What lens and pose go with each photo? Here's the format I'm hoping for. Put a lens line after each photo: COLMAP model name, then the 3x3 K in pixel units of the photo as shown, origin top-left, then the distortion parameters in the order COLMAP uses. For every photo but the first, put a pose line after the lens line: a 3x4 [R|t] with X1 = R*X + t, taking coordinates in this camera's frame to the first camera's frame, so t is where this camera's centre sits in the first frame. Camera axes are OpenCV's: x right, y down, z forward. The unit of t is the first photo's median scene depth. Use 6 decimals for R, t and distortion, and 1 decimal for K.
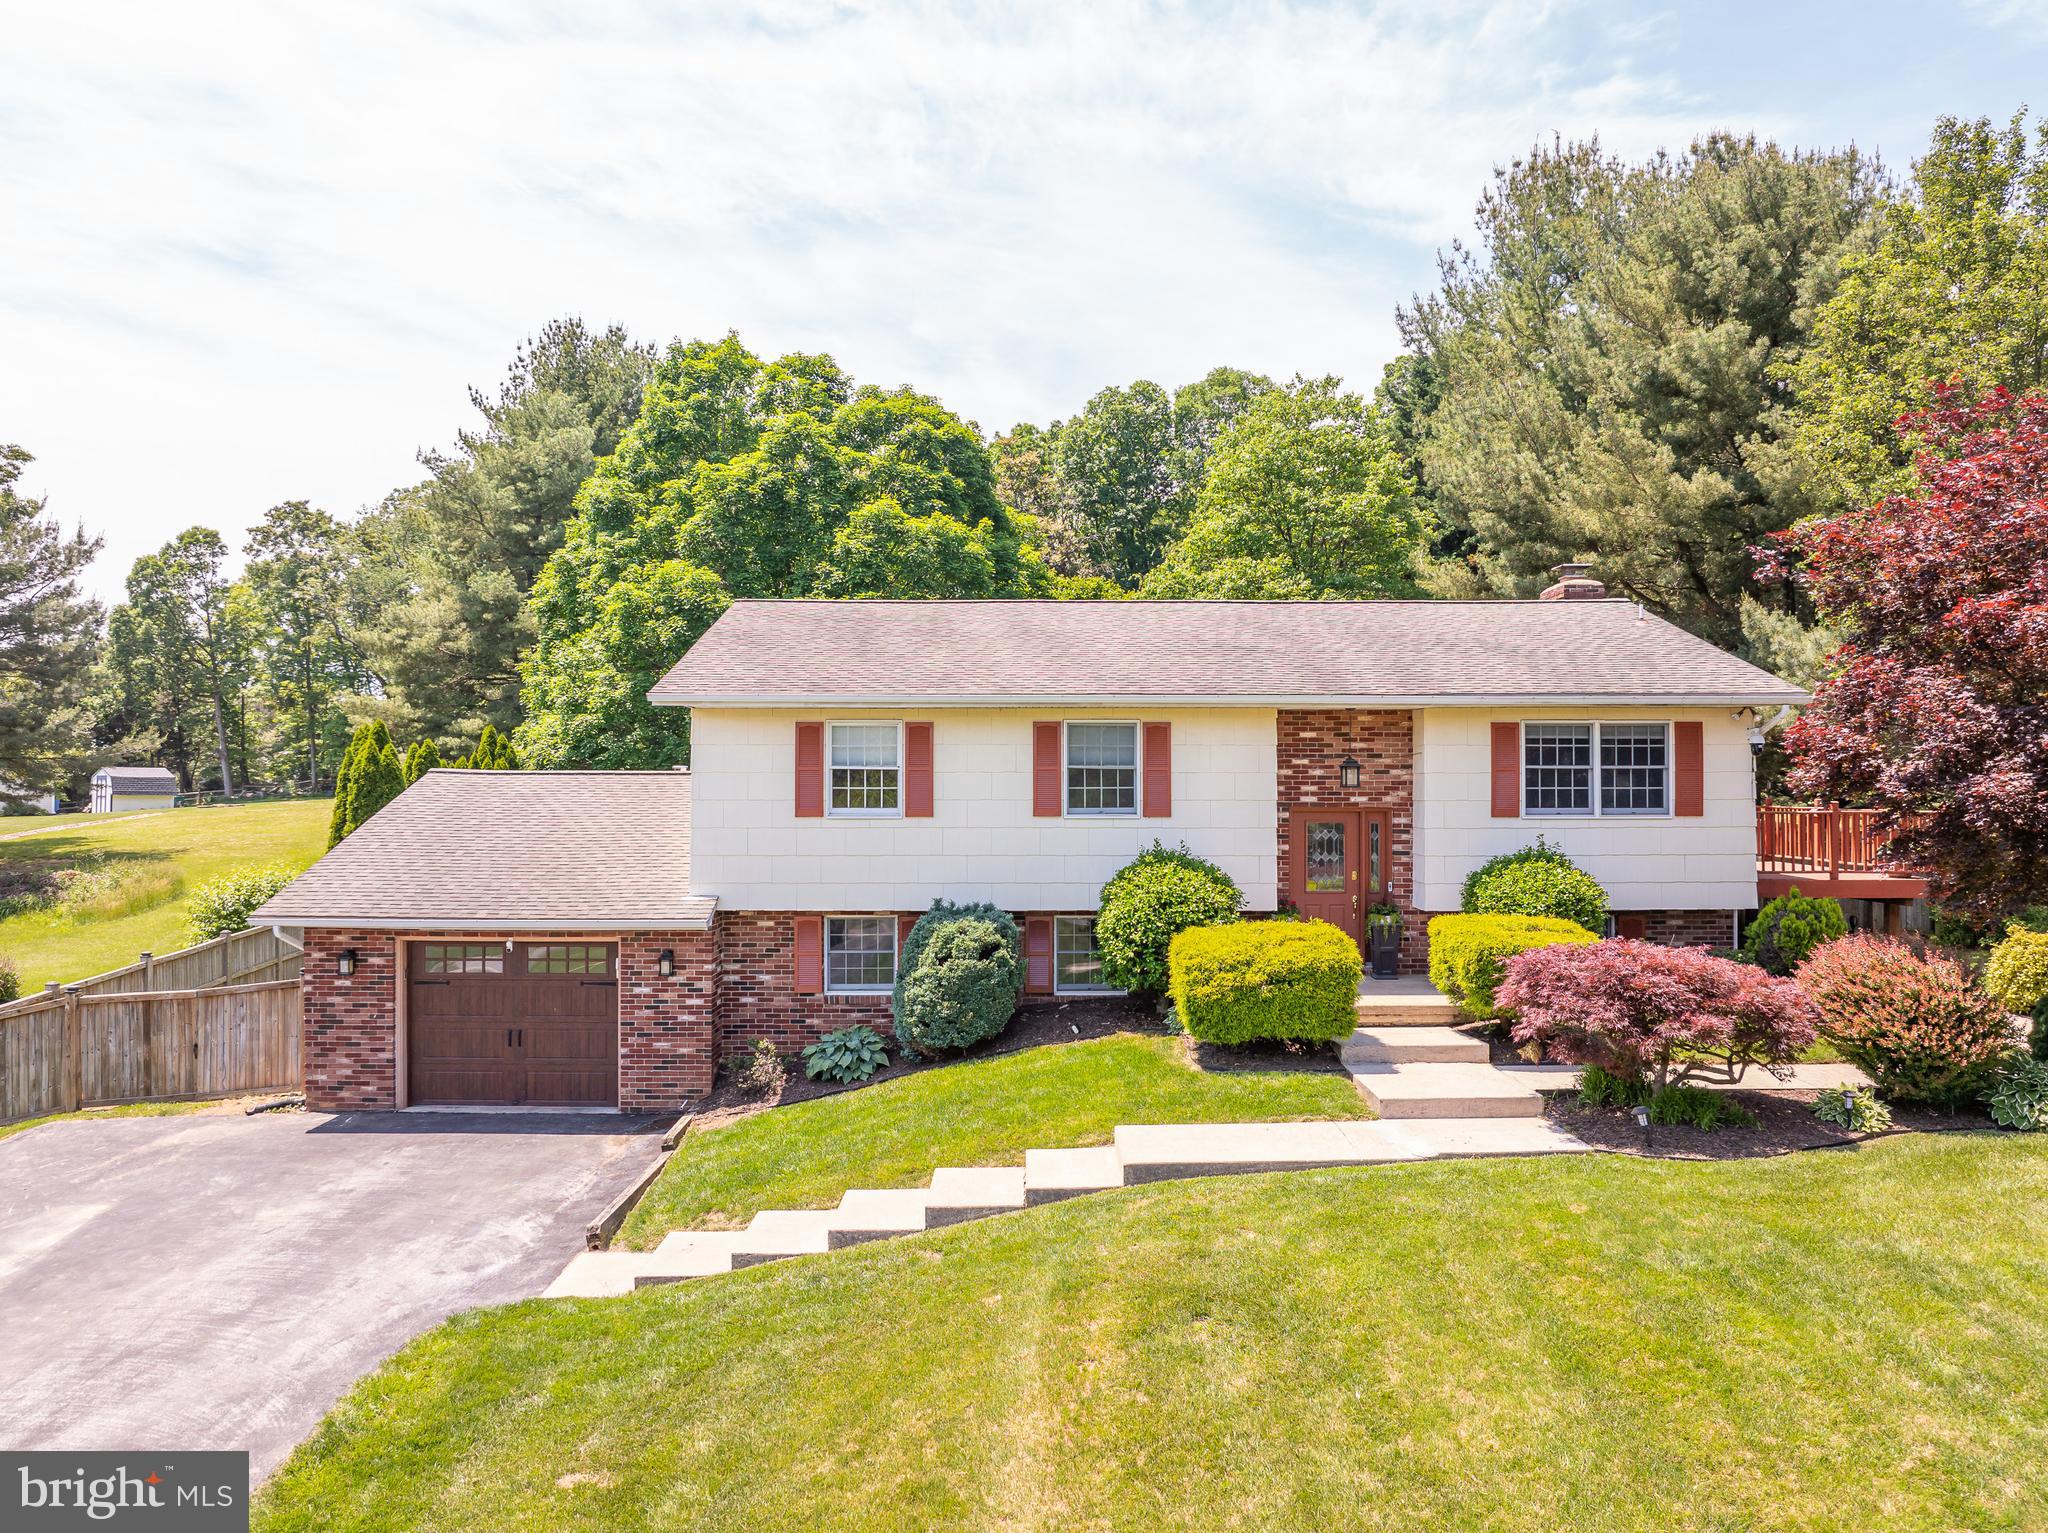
lens RADIAL K [[1454.2, 0, 1026.3], [0, 1454.2, 762.3], [0, 0, 1]] dist [-0.035930, -0.004415]
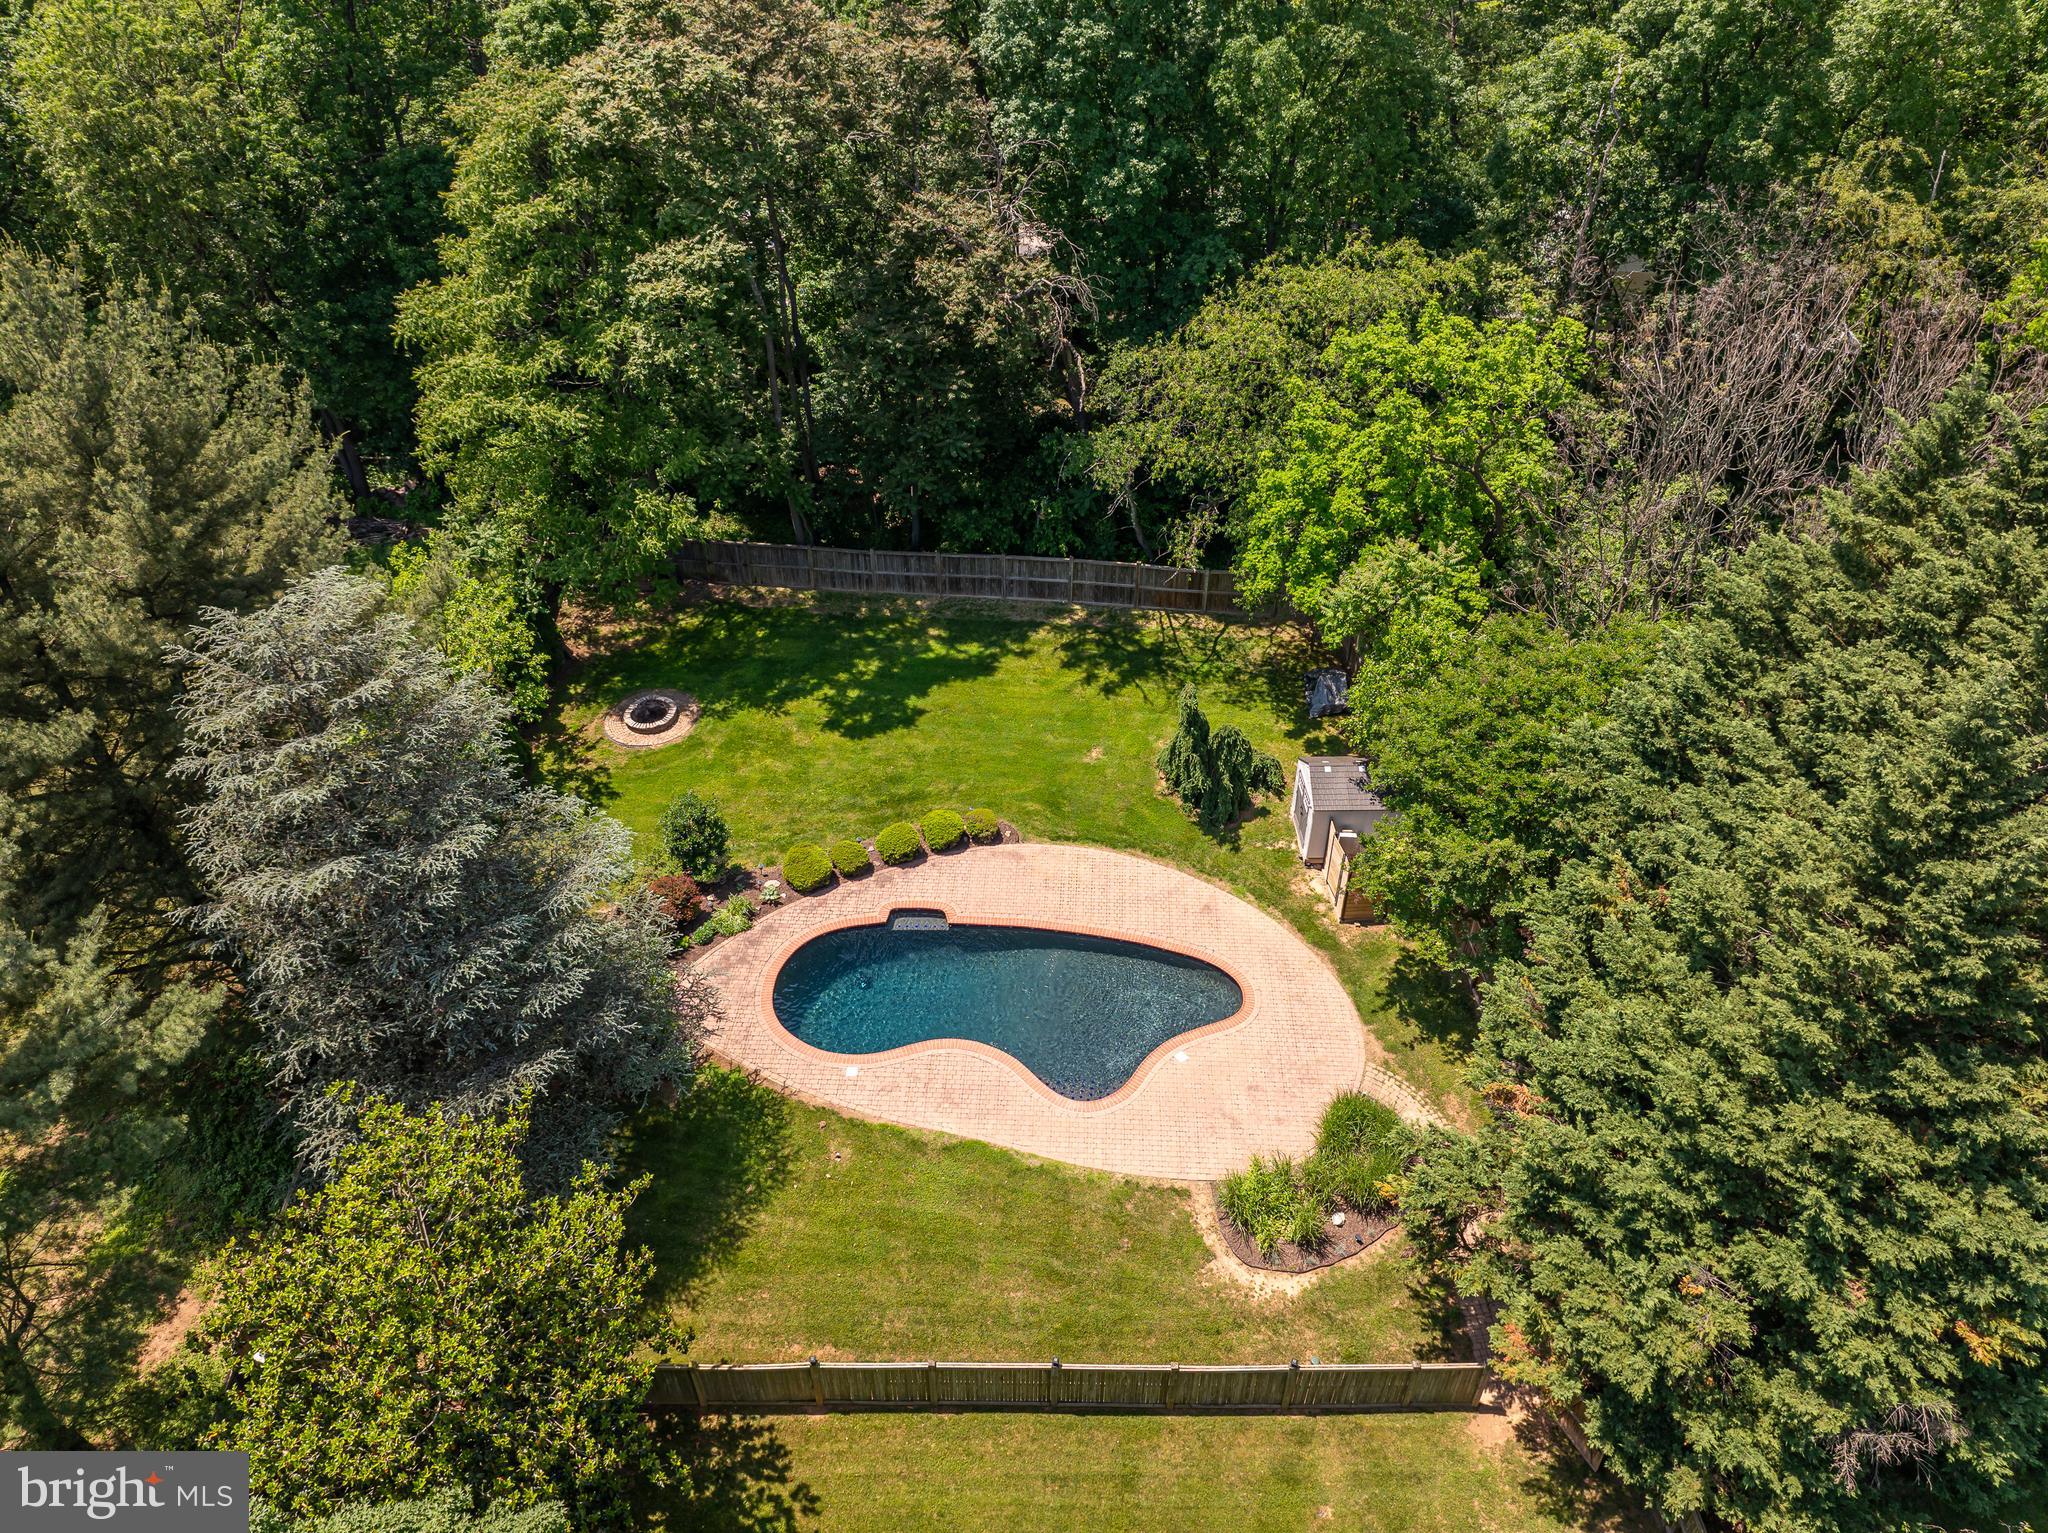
lens RADIAL K [[1454.2, 0, 1026.3], [0, 1454.2, 762.3], [0, 0, 1]] dist [-0.035930, -0.004415]
pose [[0.999210, -0.019290, 0.034742, 0.063897], [-0.006307, 0.786219, 0.617915, -1.563423], [-0.039234, -0.617646, 0.785477, 2.332600]]
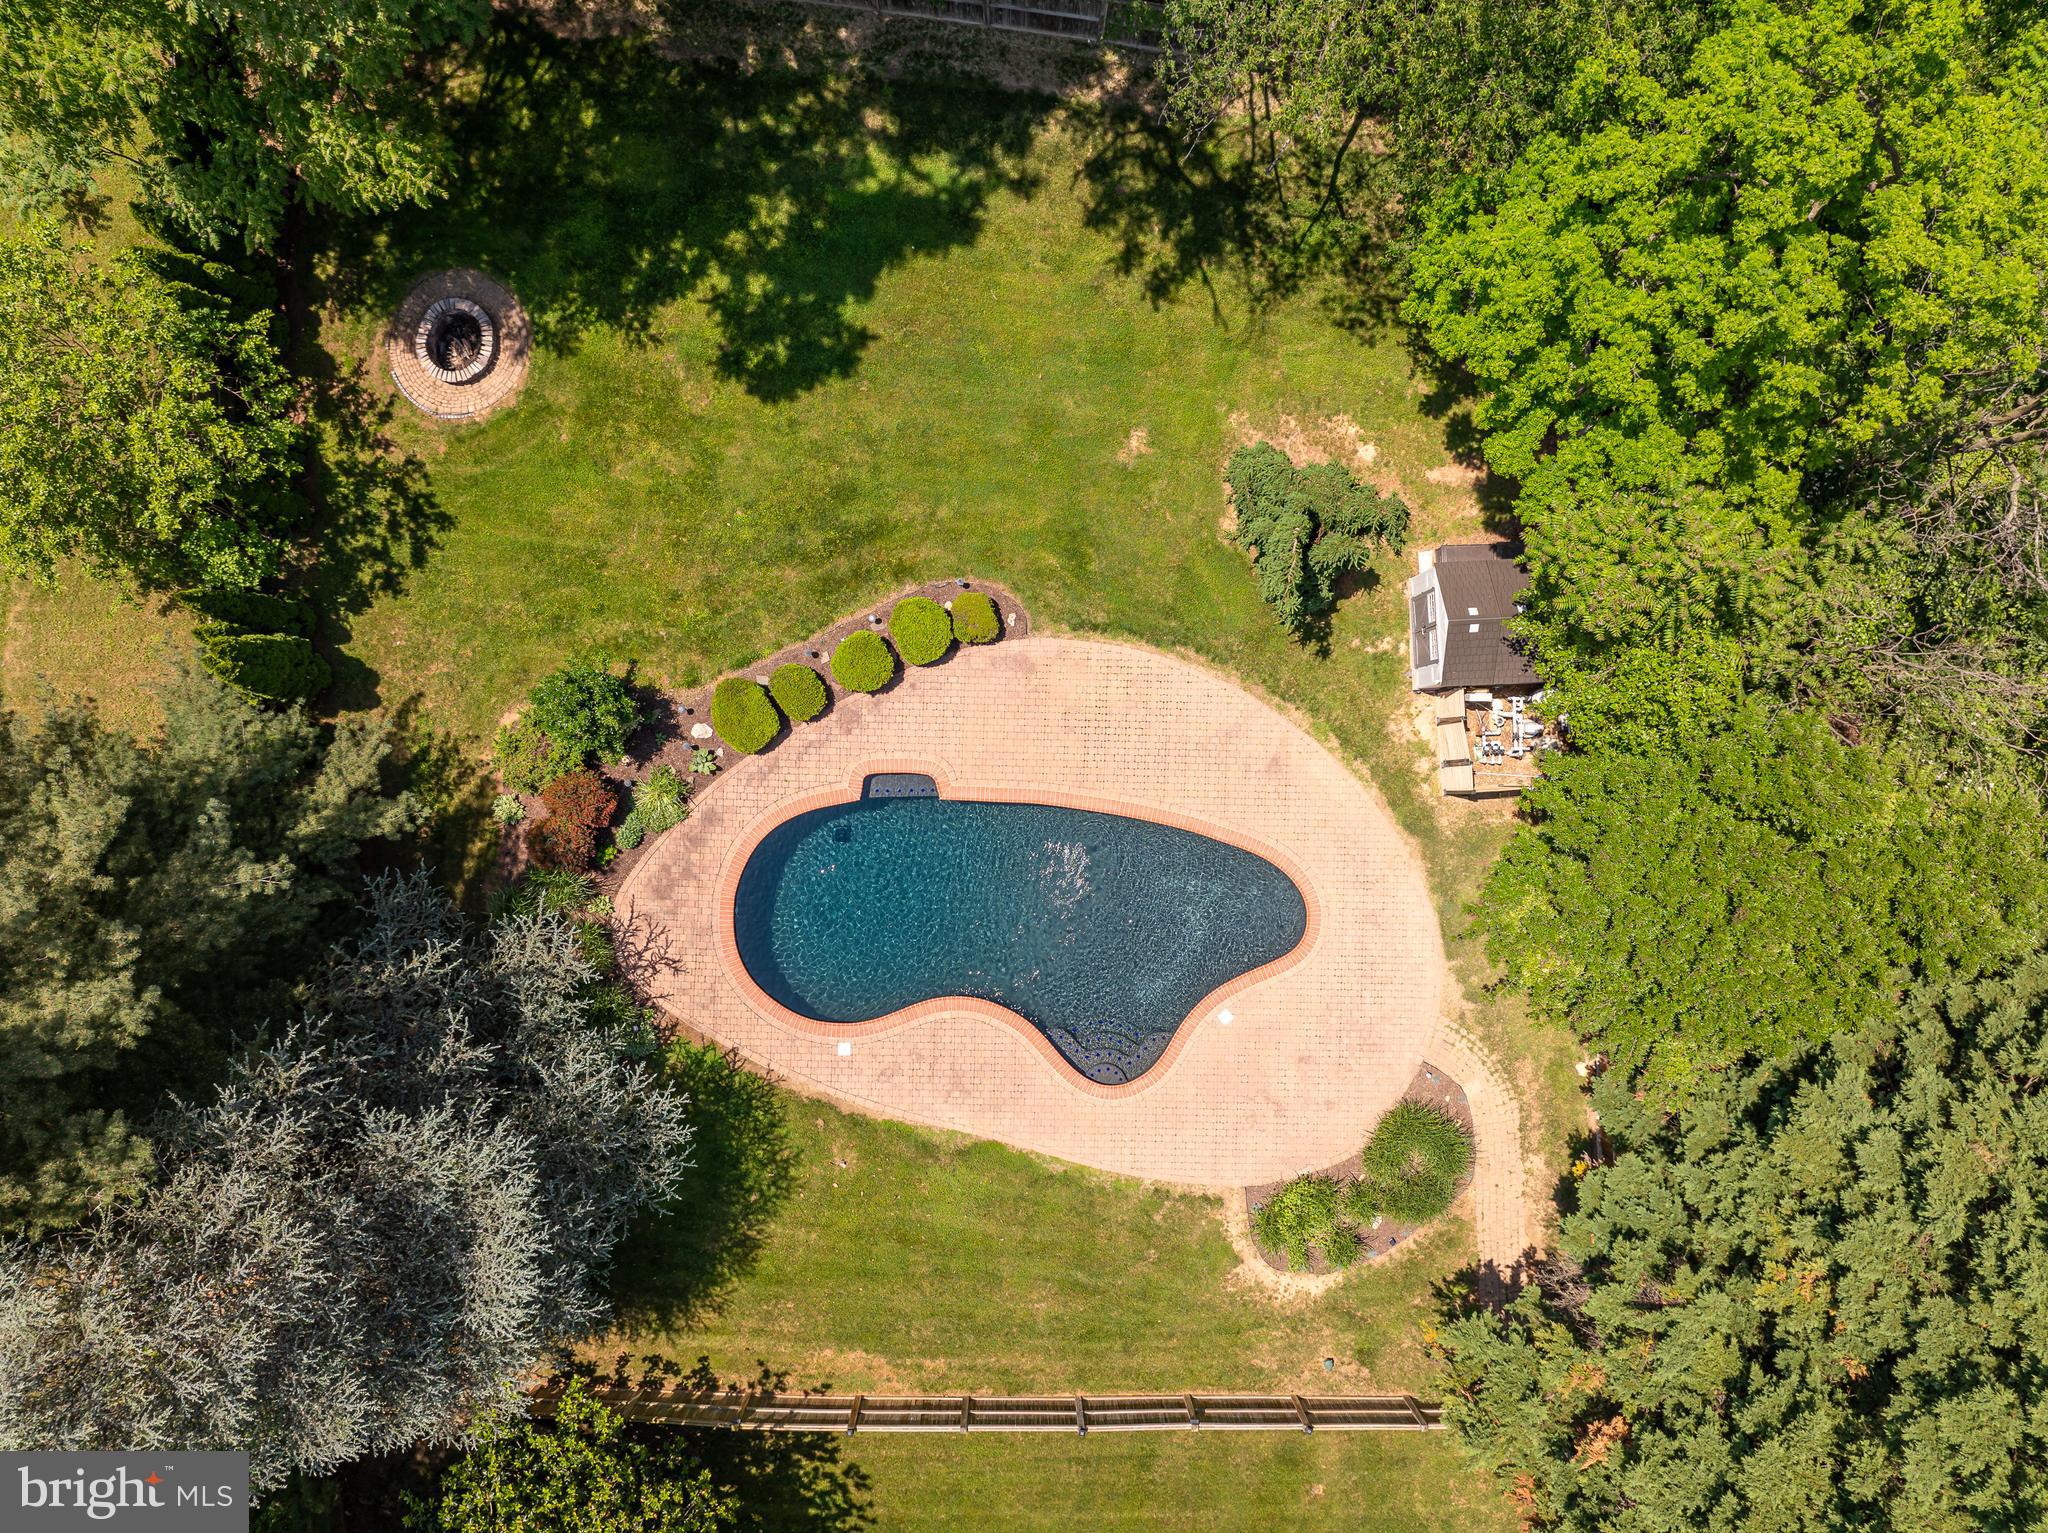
lens RADIAL K [[1454.2, 0, 1026.3], [0, 1454.2, 762.3], [0, 0, 1]] dist [-0.035930, -0.004415]
pose [[0.998171, -0.059391, 0.011256, 0.102730], [-0.011741, -0.007819, 0.999901, -1.724378], [-0.059297, -0.998204, -0.008502, 4.003967]]
